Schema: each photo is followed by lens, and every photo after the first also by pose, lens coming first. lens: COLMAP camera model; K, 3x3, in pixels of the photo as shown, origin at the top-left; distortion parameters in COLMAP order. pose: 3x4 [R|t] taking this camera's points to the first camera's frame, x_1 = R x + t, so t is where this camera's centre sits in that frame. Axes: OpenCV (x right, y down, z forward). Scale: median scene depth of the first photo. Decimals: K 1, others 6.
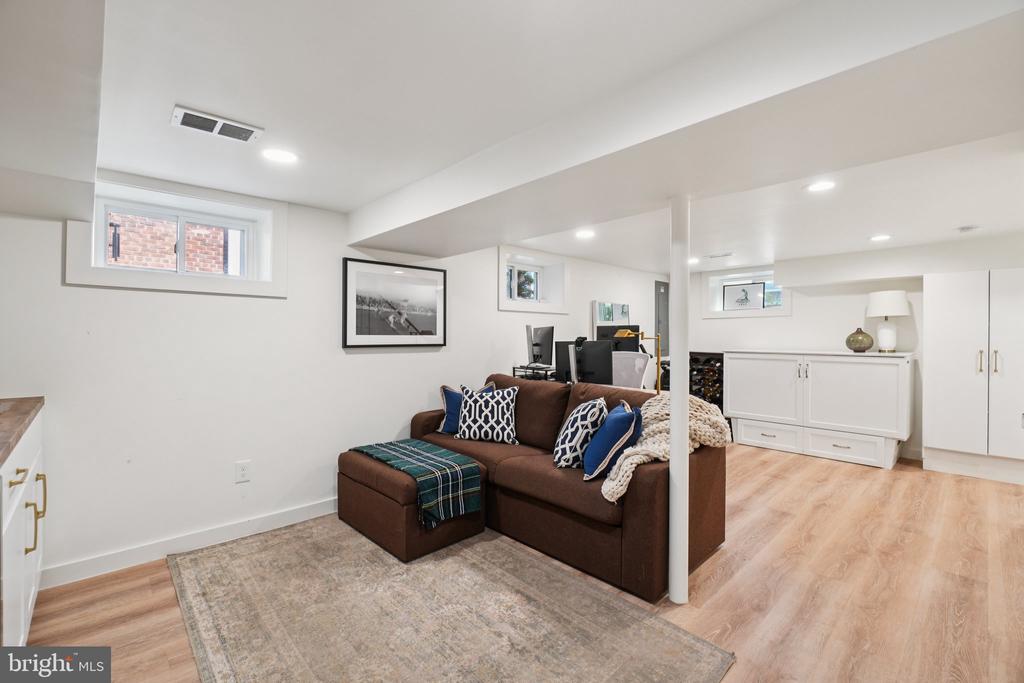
lens RADIAL K [[442.7, 0, 500.1], [0, 442.7, 338.1], [0, 0, 1]] dist [0.000865, -0.000041]
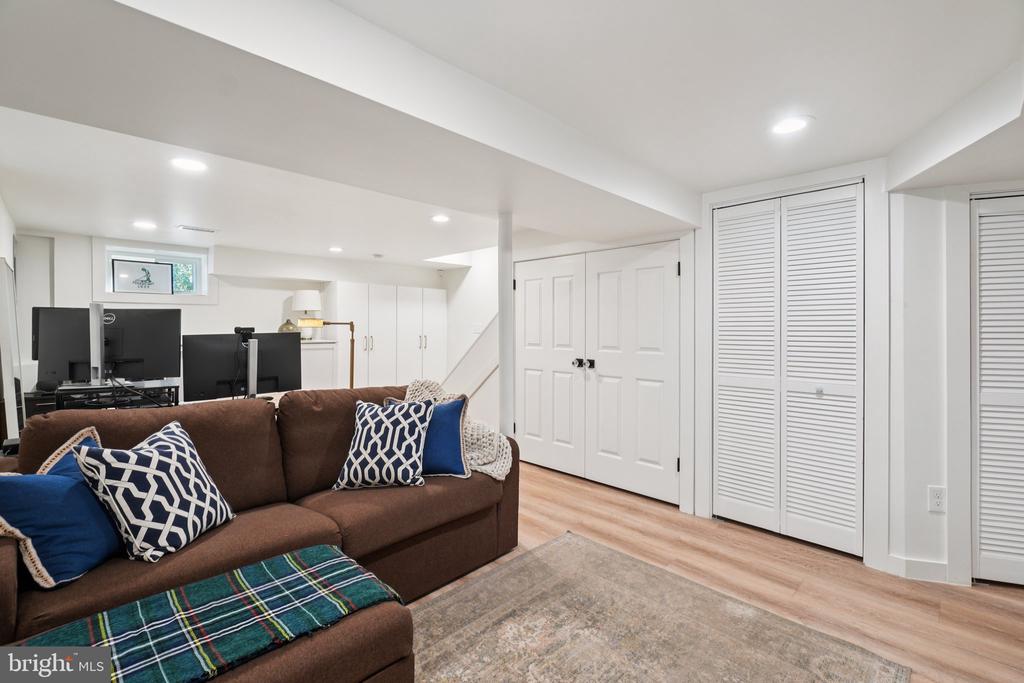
lens RADIAL K [[451.1, 0, 511.2], [0, 451.1, 333.4], [0, 0, 1]] dist [0.000644, 0.000269]
pose [[-0.044108, -0.011087, 0.998965, -0.690087], [0.001048, 0.999937, 0.011144, 0.000619], [-0.999026, 0.001539, -0.044094, 0.842128]]
